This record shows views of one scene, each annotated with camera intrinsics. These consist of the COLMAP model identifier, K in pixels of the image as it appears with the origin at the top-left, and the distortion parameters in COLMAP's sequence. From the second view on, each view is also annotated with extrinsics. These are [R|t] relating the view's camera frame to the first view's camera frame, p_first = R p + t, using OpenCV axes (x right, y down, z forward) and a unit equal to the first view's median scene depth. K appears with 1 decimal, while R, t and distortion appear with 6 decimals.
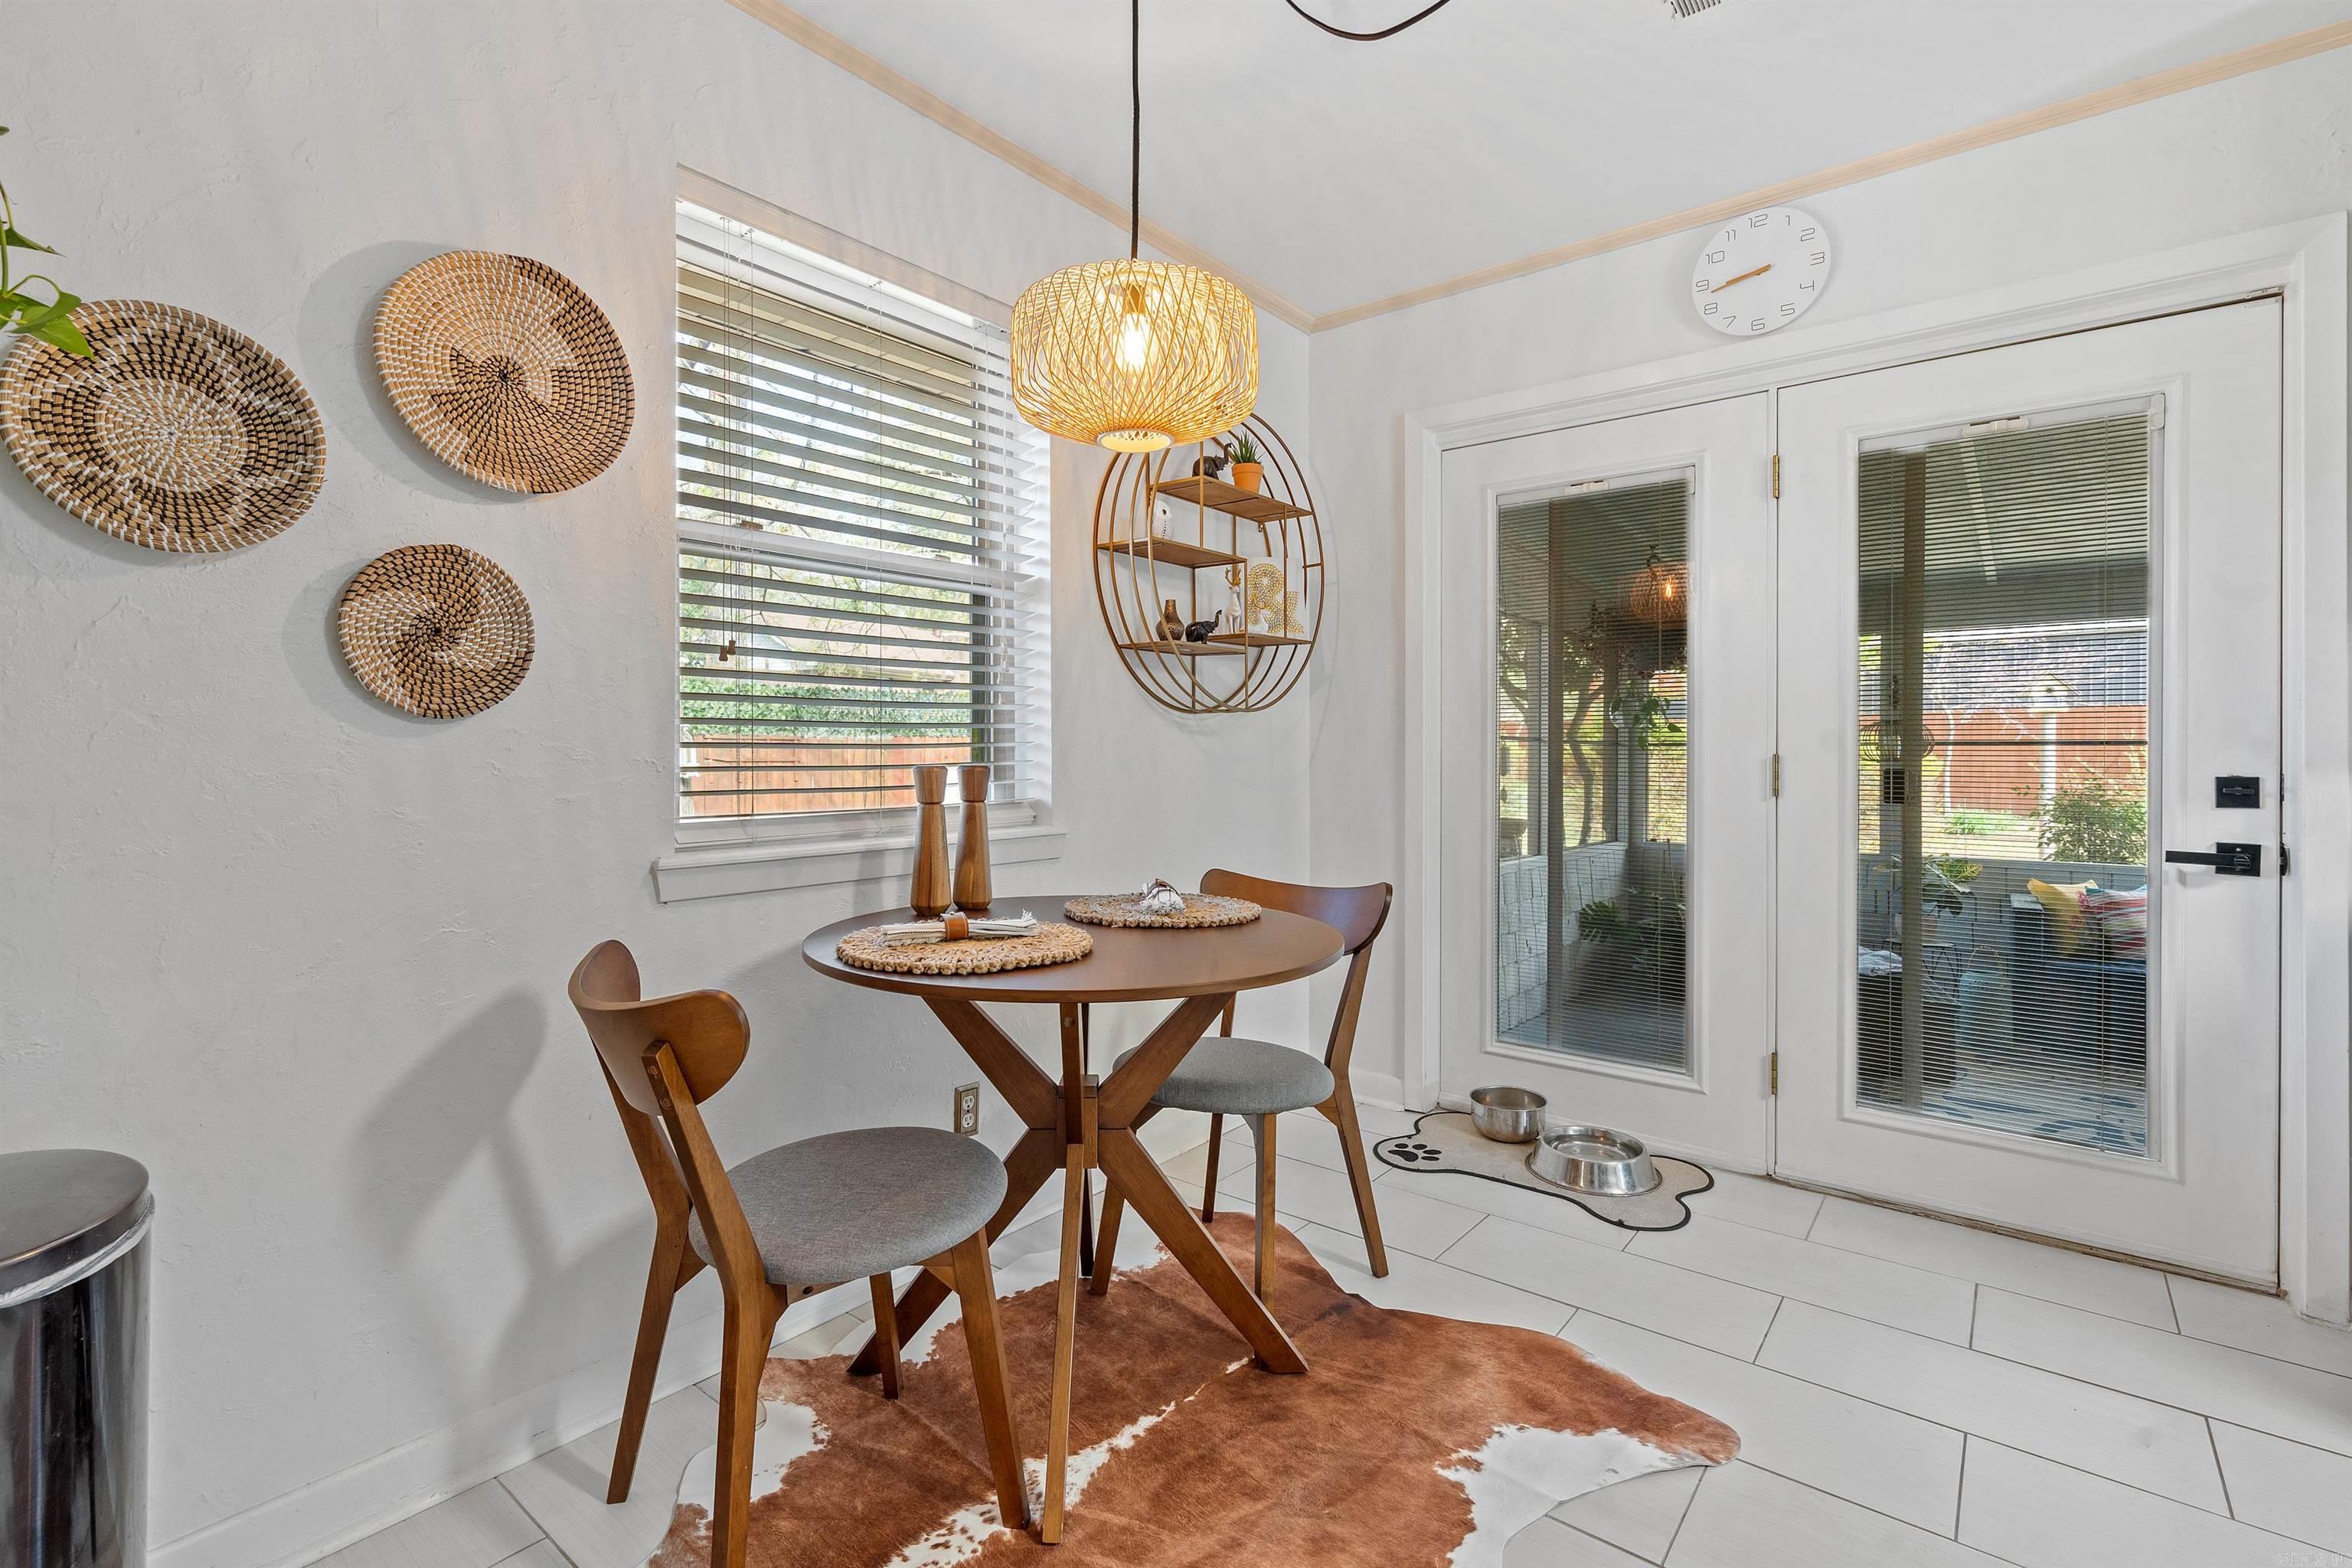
lens RADIAL K [[1051.4, 0, 1146.2], [0, 1051.4, 750.3], [0, 0, 1]] dist [-0.002792, -0.000657]
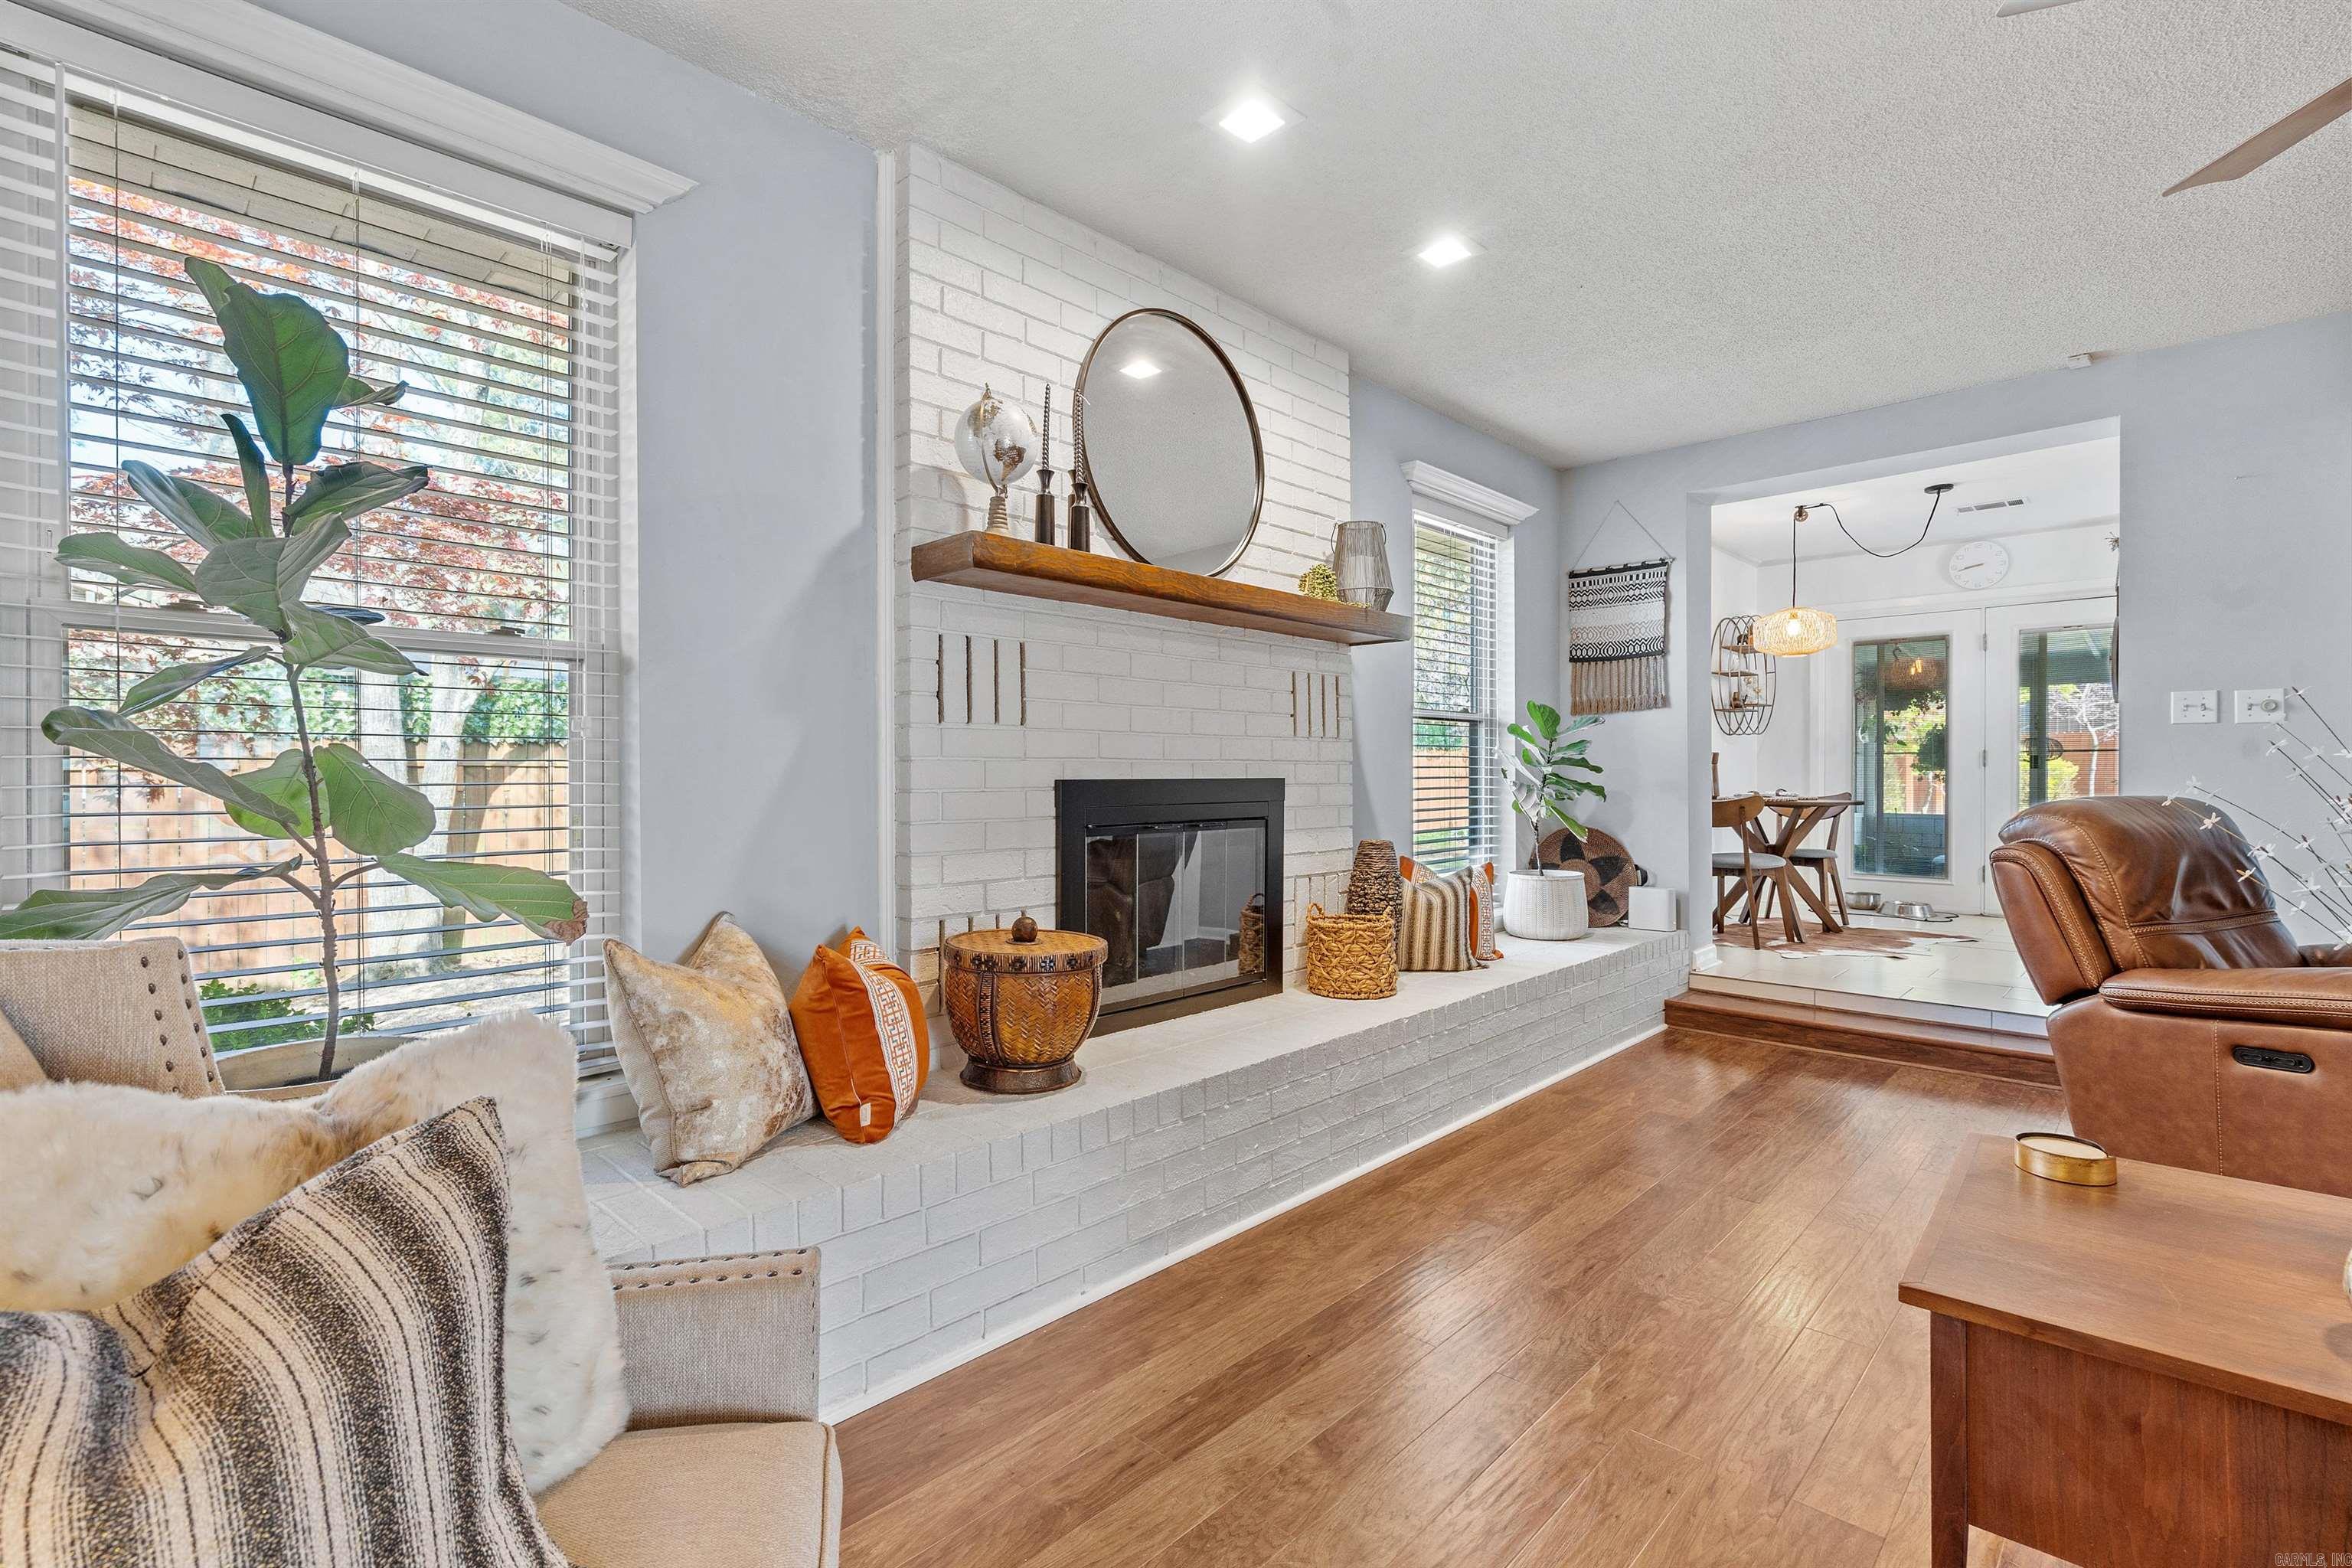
lens RADIAL K [[1087.6, 0, 1171.1], [0, 1087.6, 774.6], [0, 0, 1]] dist [-0.003557, -0.000474]
pose [[0.997267, -0.000717, -0.073883, -1.273650], [0.000914, 0.999996, 0.002631, 0.058717], [0.073881, -0.002691, 0.997263, -1.930207]]
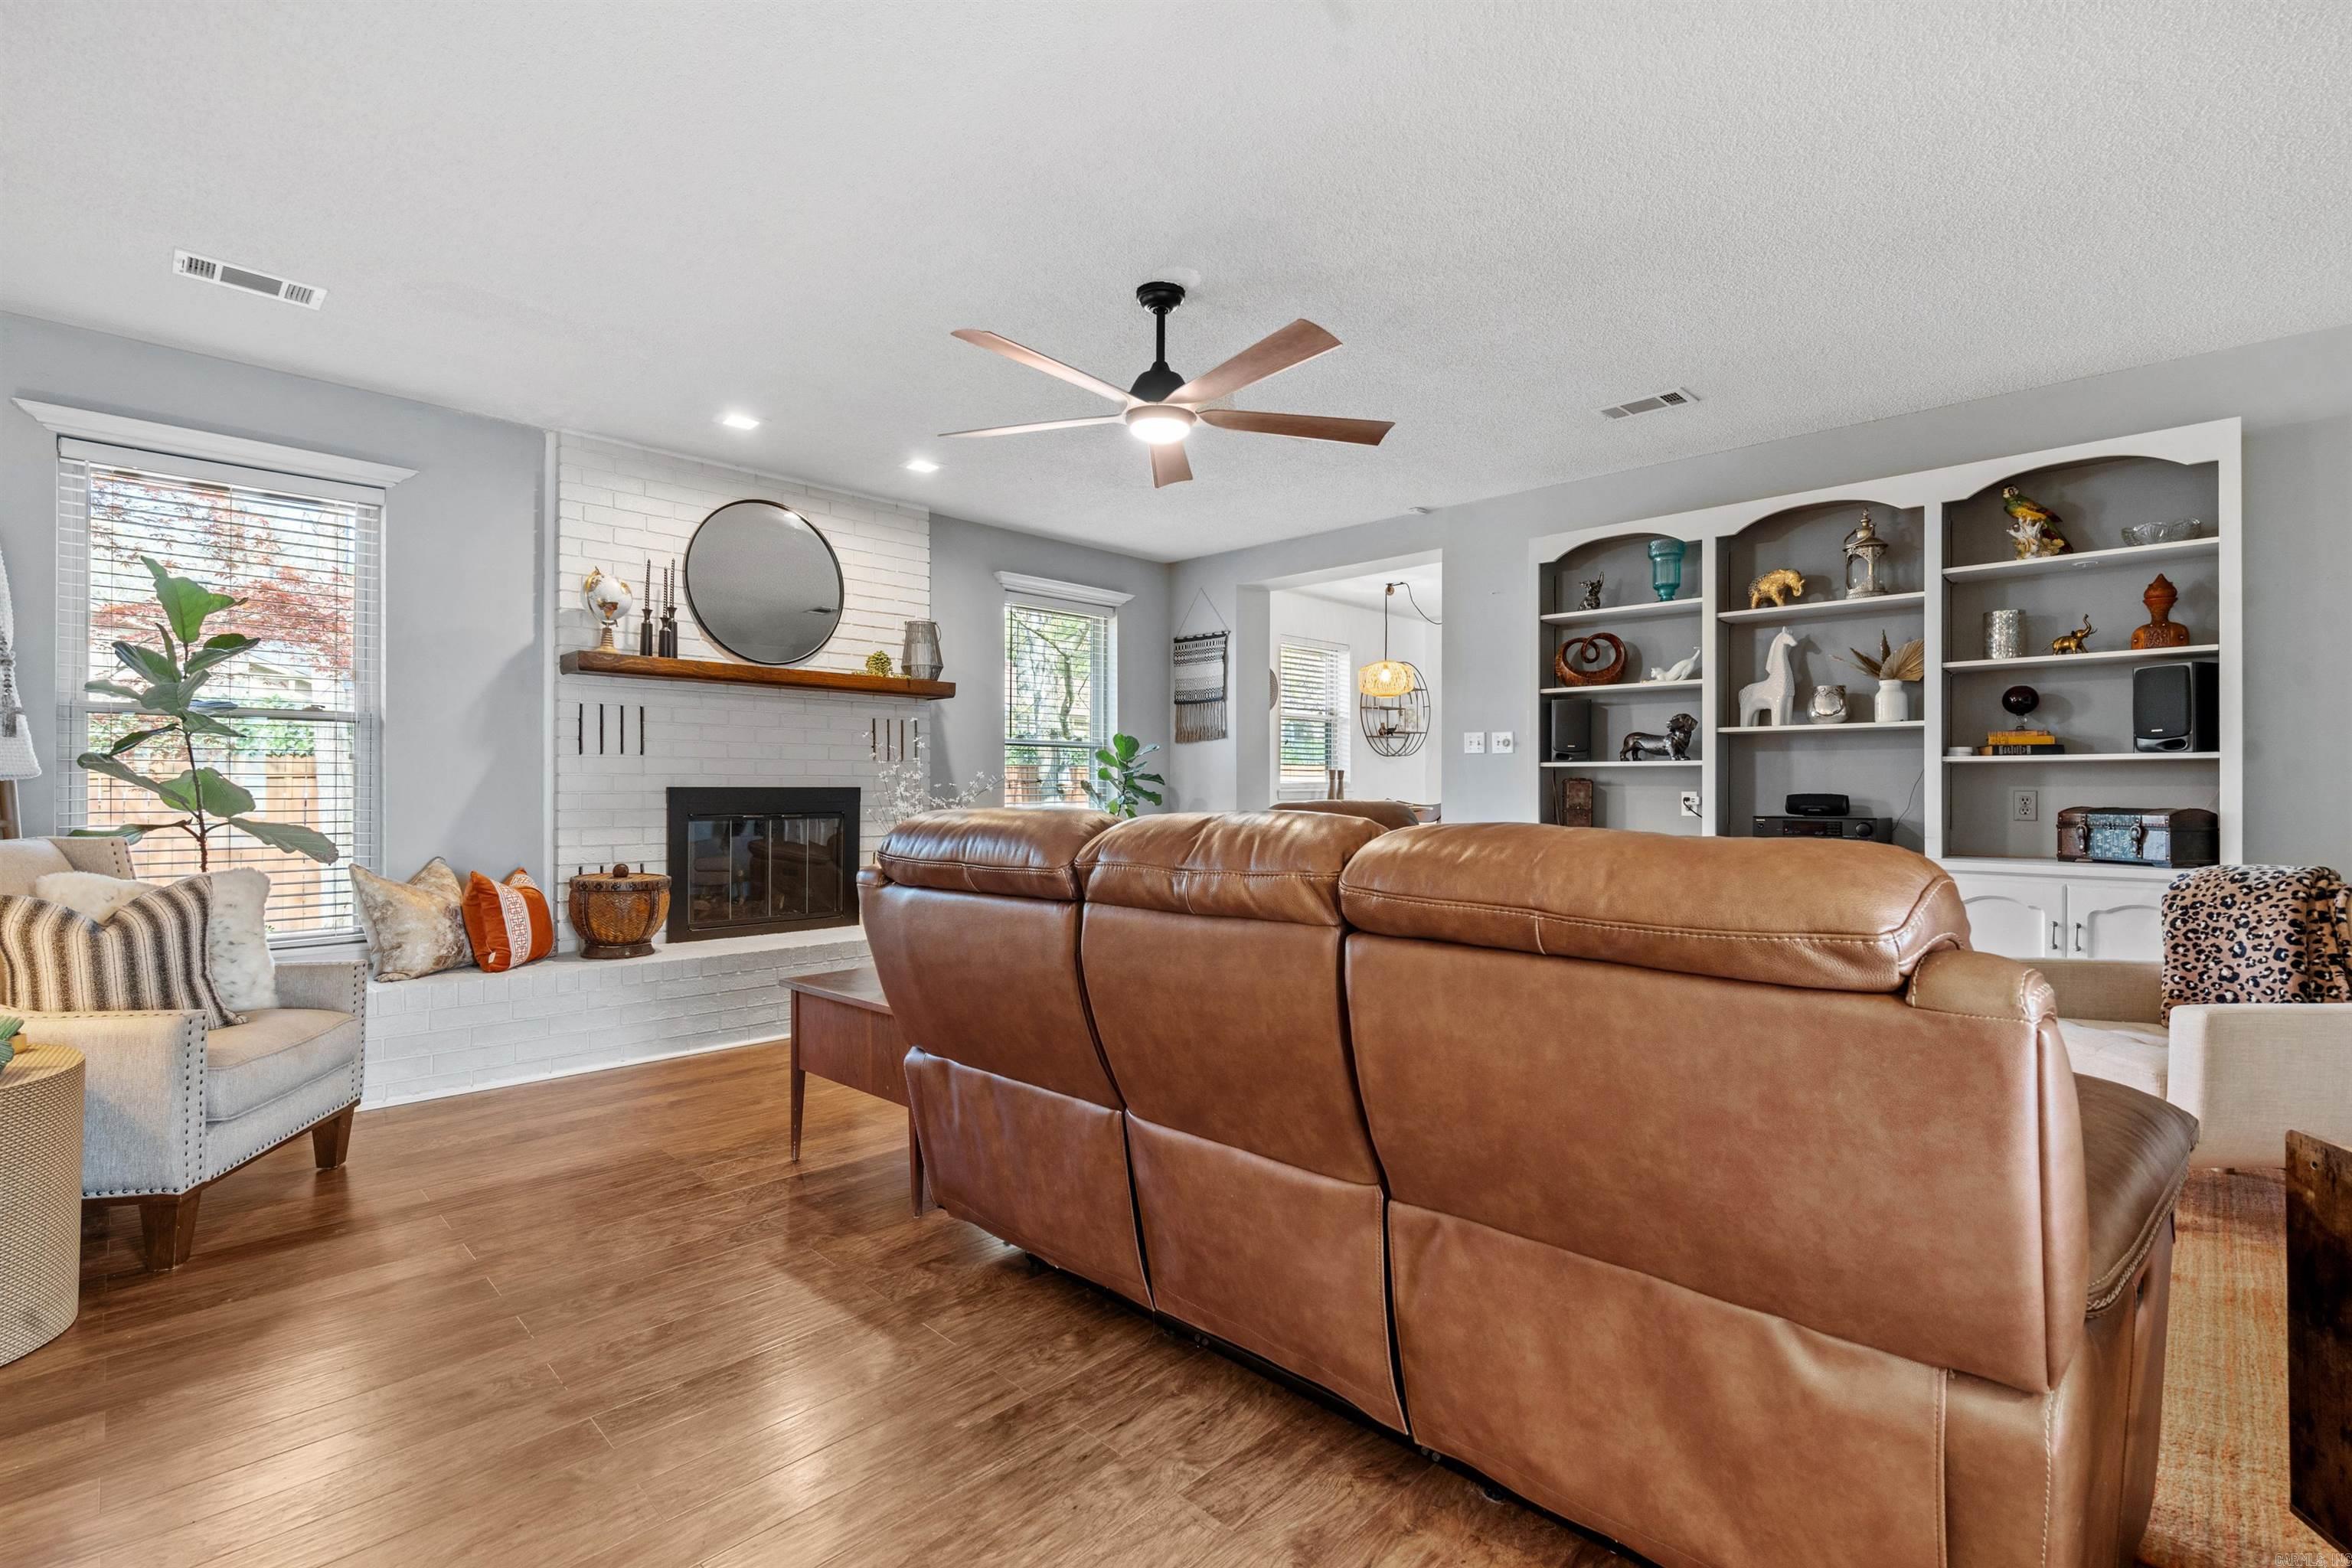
lens RADIAL K [[1081.8, 0, 1167.6], [0, 1081.8, 779.3], [0, 0, 1]] dist [-0.001974, -0.000158]
pose [[0.996589, 0.003051, -0.082473, -0.401904], [-0.003379, 0.999987, -0.003843, 0.057886], [0.082461, 0.004109, 0.996586, -2.668591]]
